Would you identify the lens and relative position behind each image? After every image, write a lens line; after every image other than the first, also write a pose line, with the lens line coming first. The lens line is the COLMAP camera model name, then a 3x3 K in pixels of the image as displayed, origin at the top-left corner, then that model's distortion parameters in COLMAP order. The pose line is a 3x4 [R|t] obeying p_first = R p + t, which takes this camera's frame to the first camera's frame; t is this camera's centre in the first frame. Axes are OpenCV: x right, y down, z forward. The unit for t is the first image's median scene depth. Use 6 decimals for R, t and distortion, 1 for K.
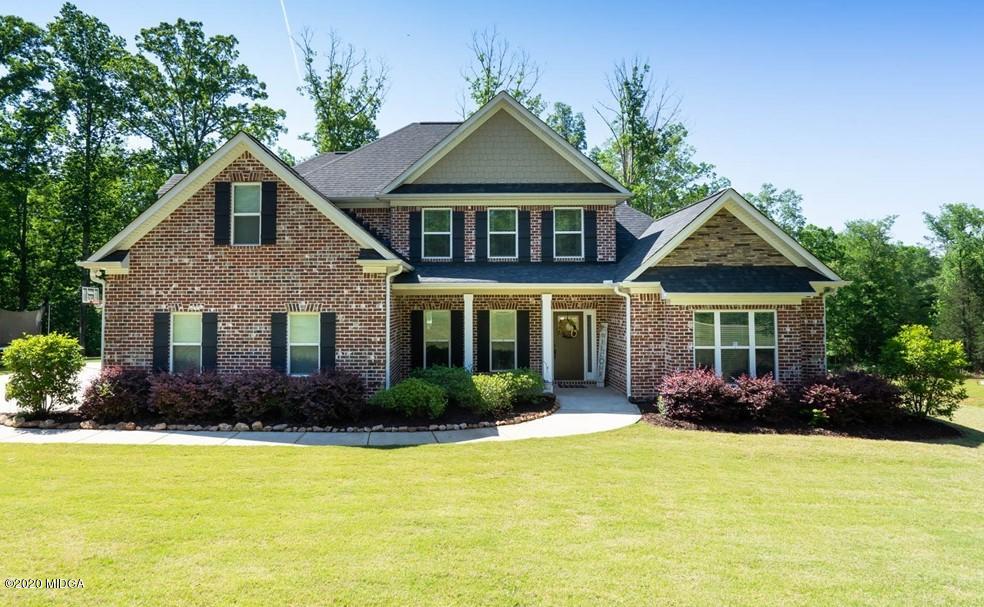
lens RADIAL K [[483.3, 0, 409.1], [0, 483.3, 245.2], [0, 0, 1]] dist [-0.001606, -0.000287]
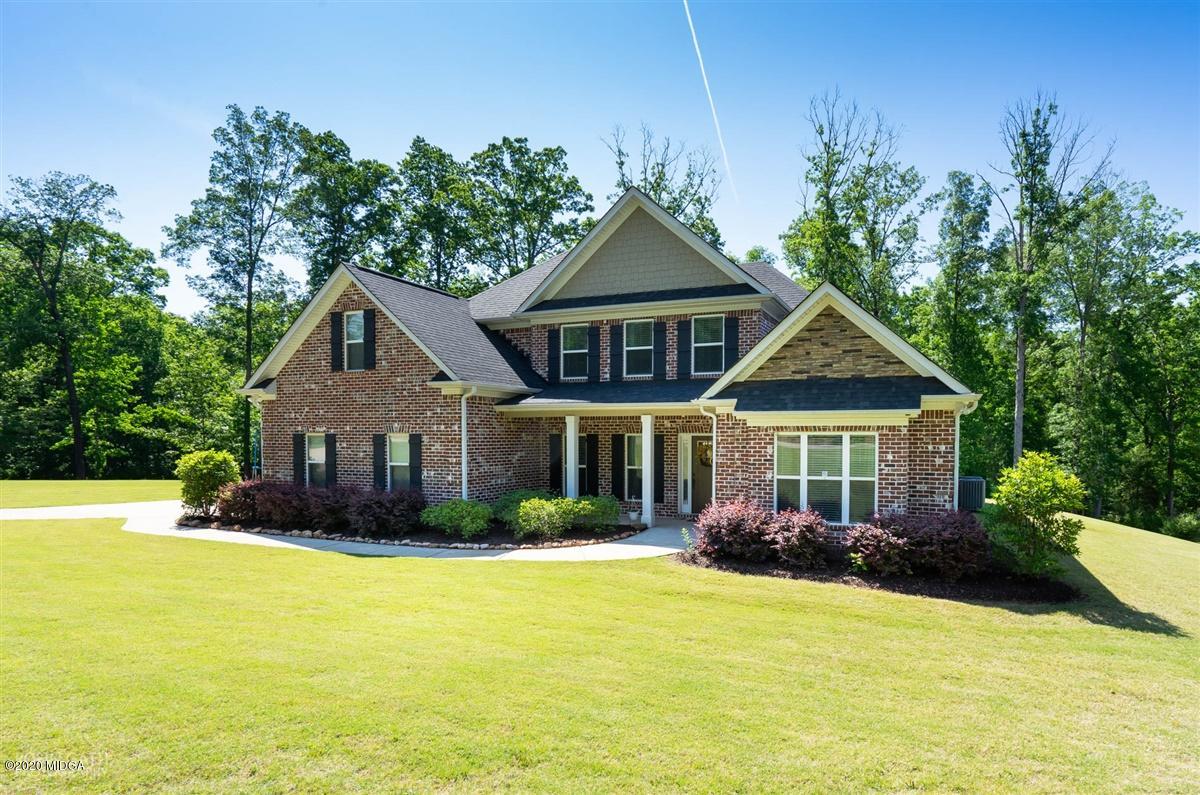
lens RADIAL K [[542.9, 0, 600.0], [0, 542.9, 397.5], [0, 0, 1]] dist [-0.003432, 0.001701]
pose [[0.953720, -0.015612, -0.300291, 0.528176], [0.031615, 0.998322, 0.048507, 0.018052], [0.299029, -0.055756, 0.952614, 0.022341]]
